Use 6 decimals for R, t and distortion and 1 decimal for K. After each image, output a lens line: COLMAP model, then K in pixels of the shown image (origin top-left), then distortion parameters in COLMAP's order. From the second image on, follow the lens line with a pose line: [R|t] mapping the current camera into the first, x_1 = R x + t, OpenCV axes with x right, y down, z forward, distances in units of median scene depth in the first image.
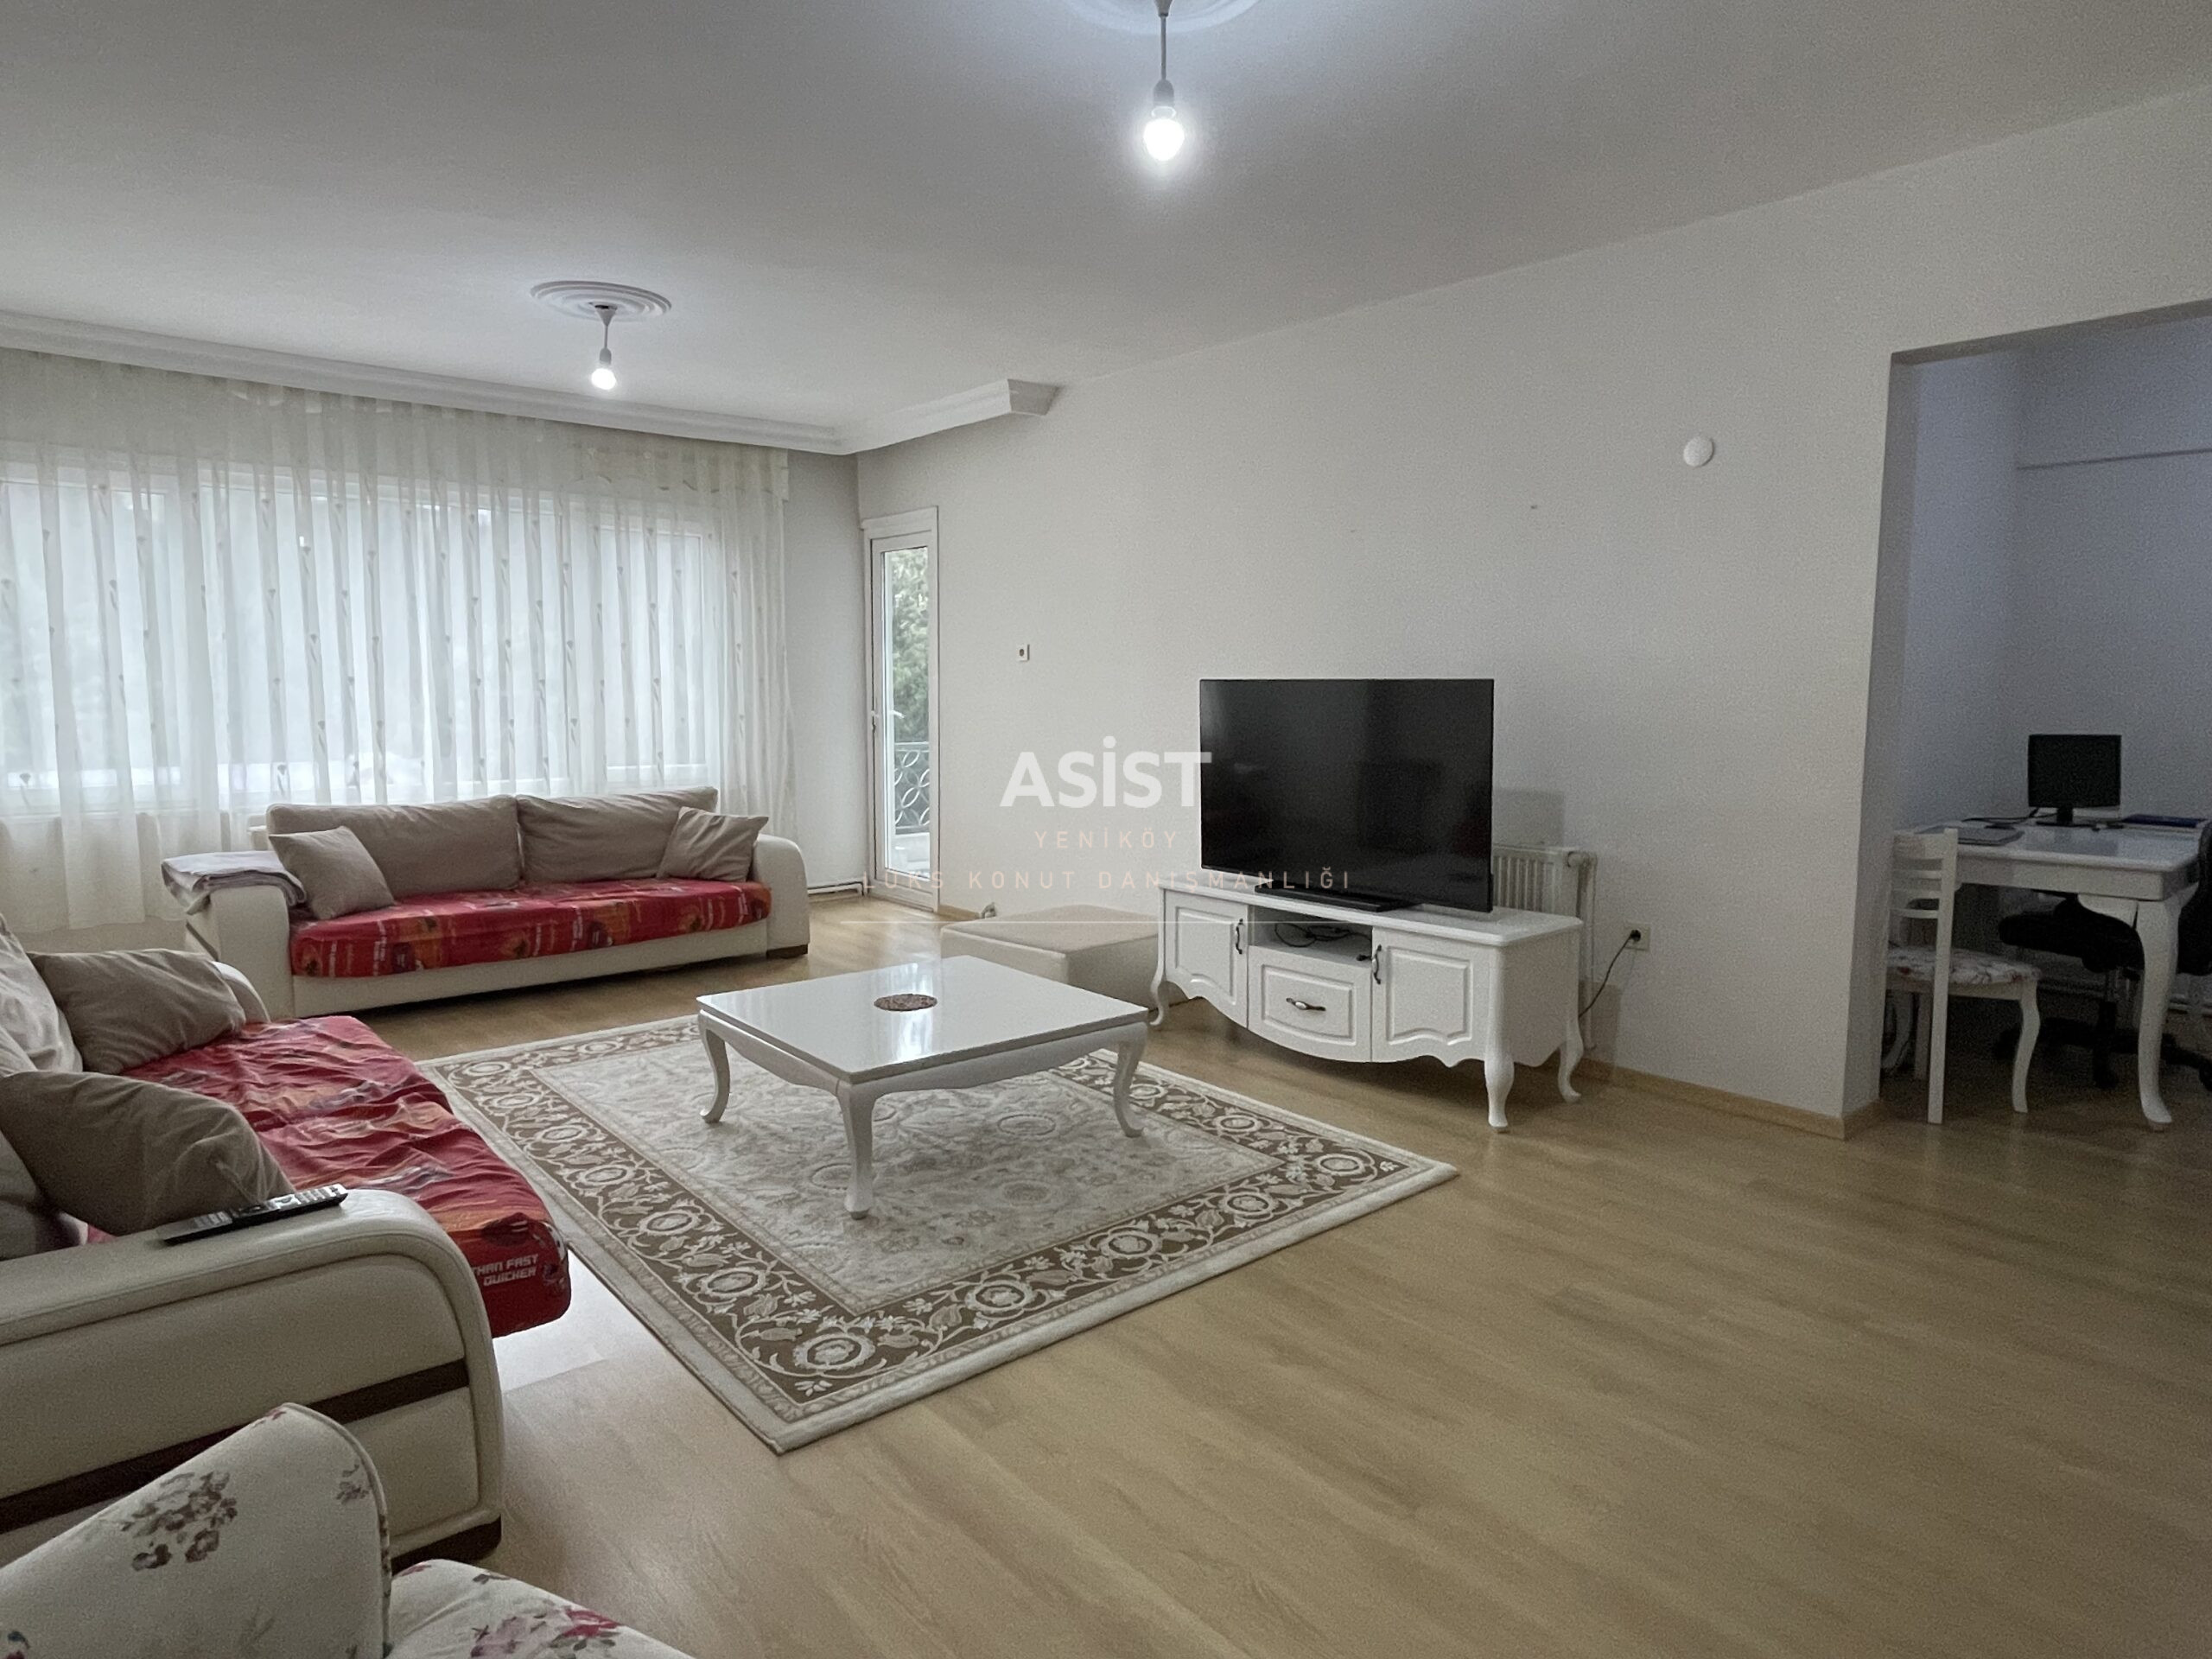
lens RADIAL K [[1293.7, 0, 1111.4], [0, 1293.7, 818.7], [0, 0, 1]] dist [0.010330, -0.003241]
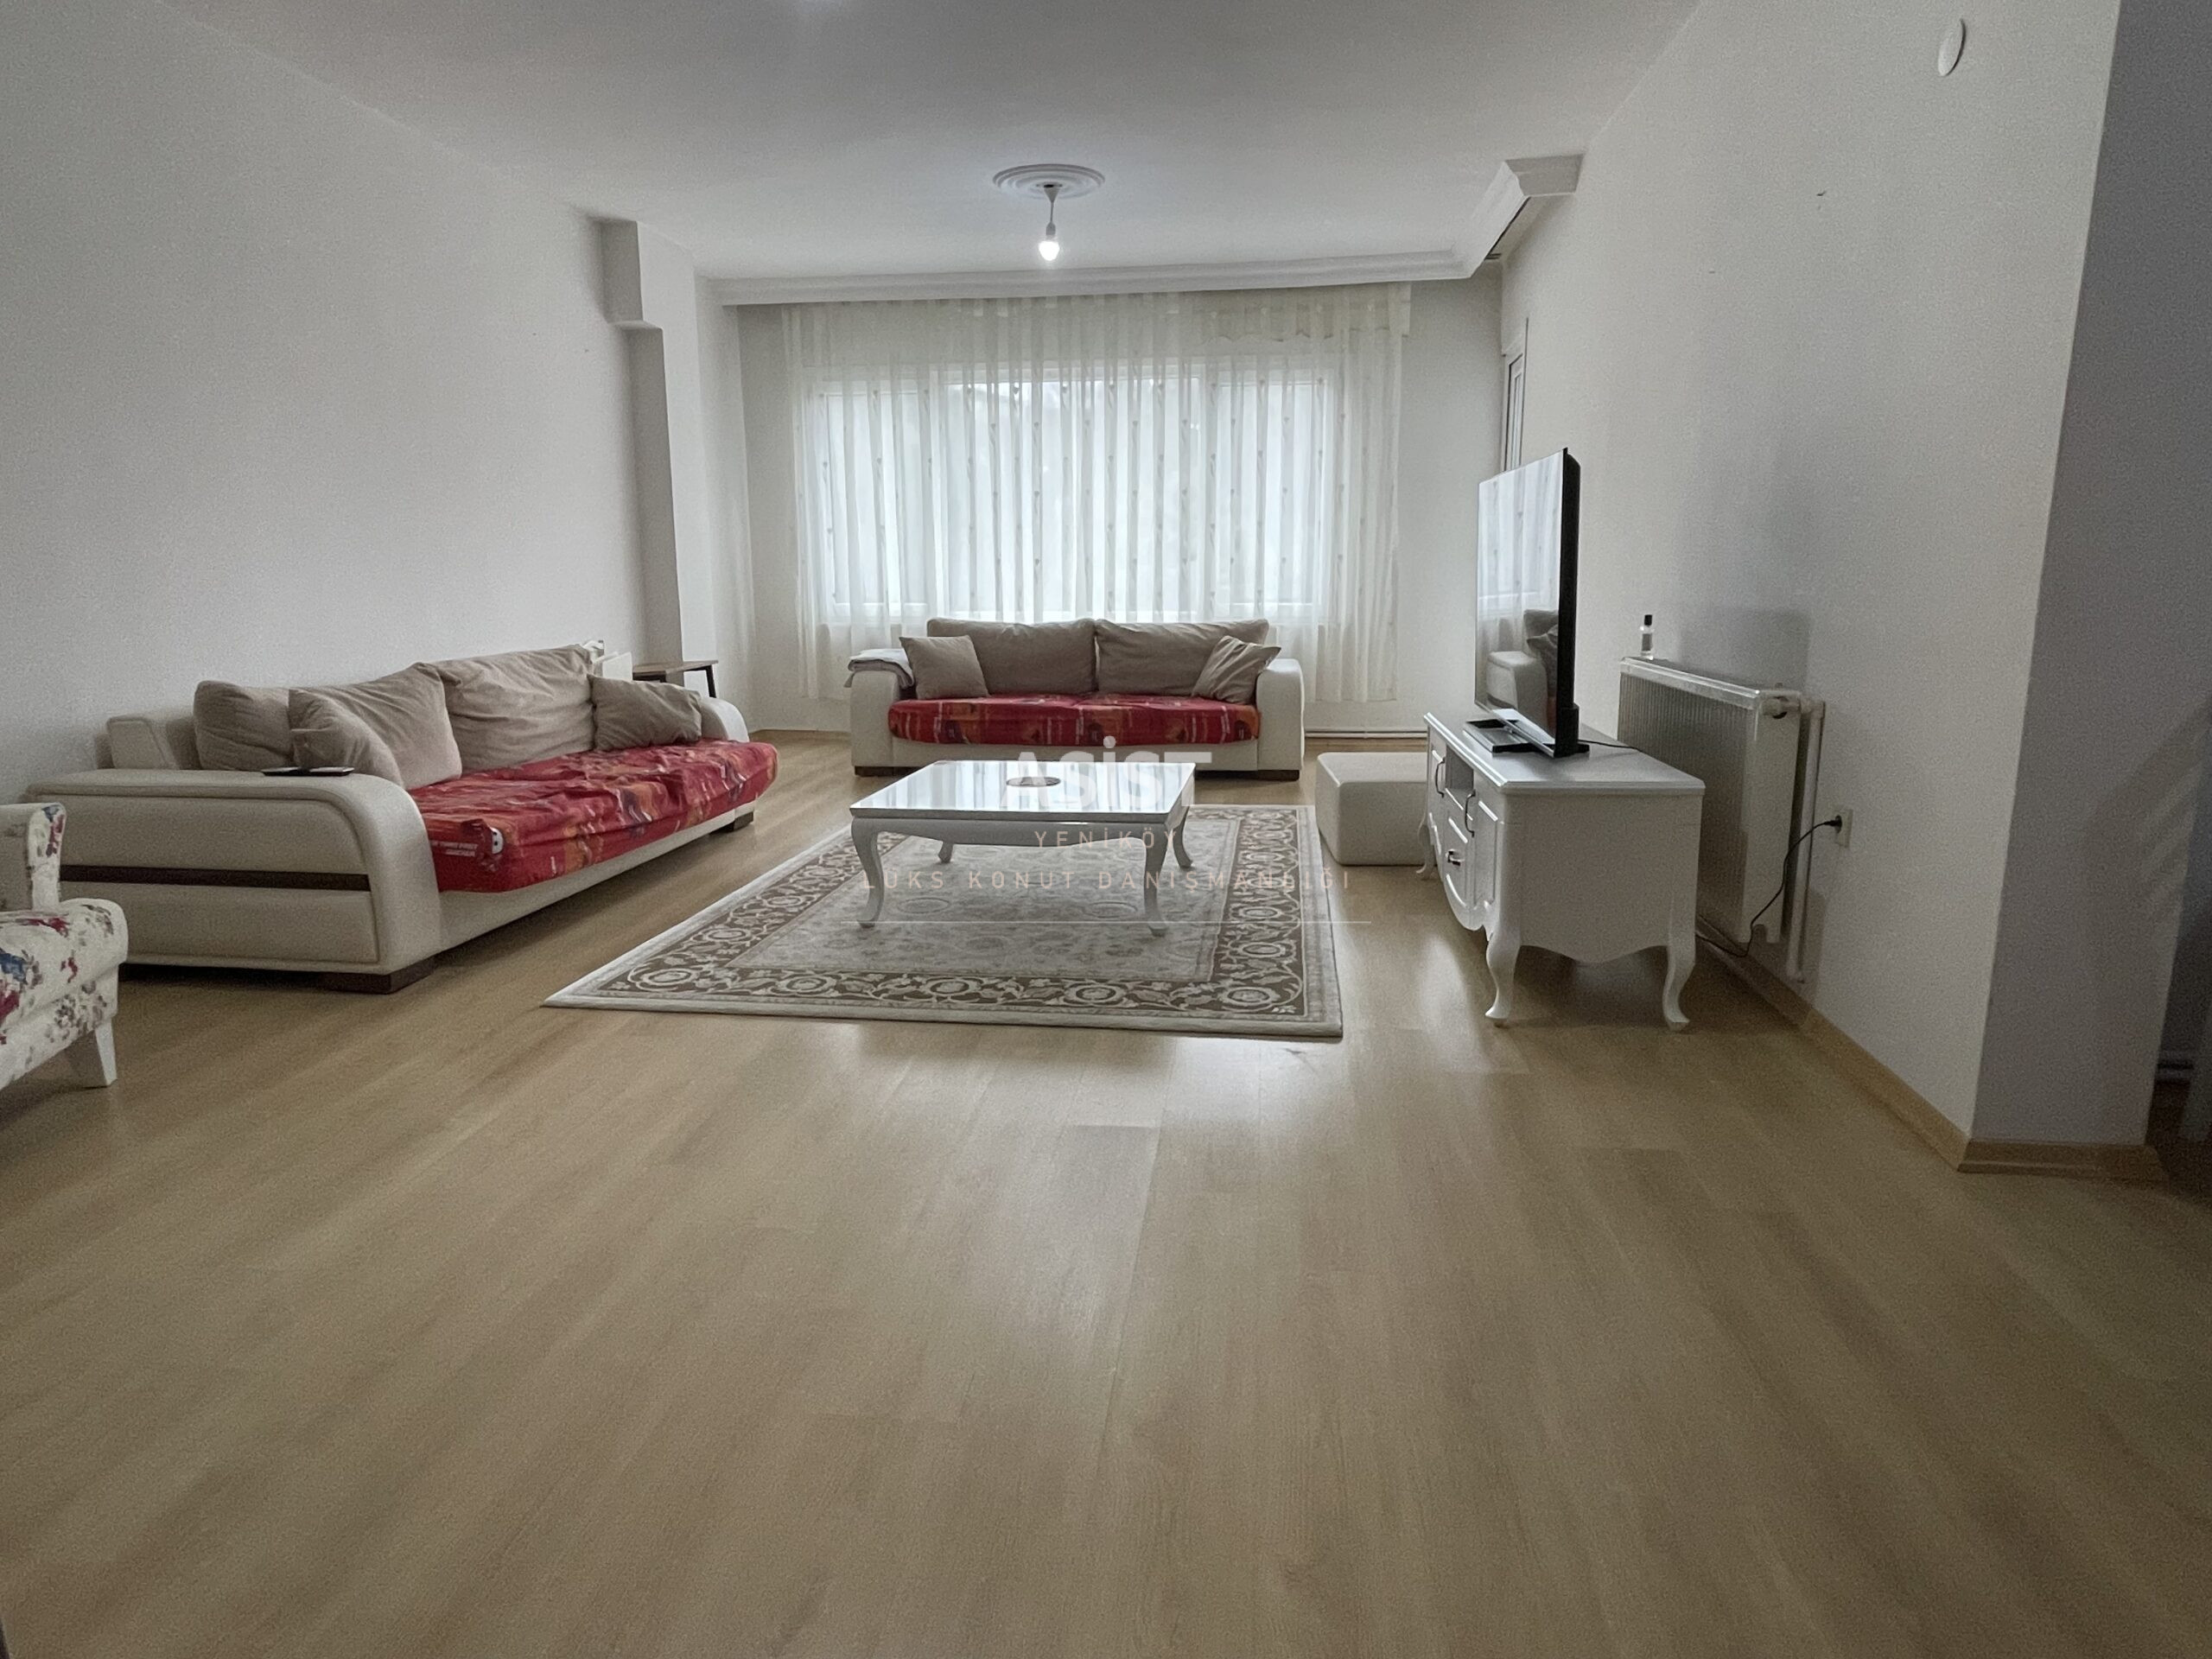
lens RADIAL K [[1293.7, 0, 1111.1], [0, 1293.7, 827.7], [0, 0, 1]] dist [0.010330, -0.003241]
pose [[0.674904, 0.137854, -0.724914, 0.566830], [-0.067555, 0.989812, 0.125335, 0.028088], [0.734806, -0.035618, 0.677341, 0.224167]]
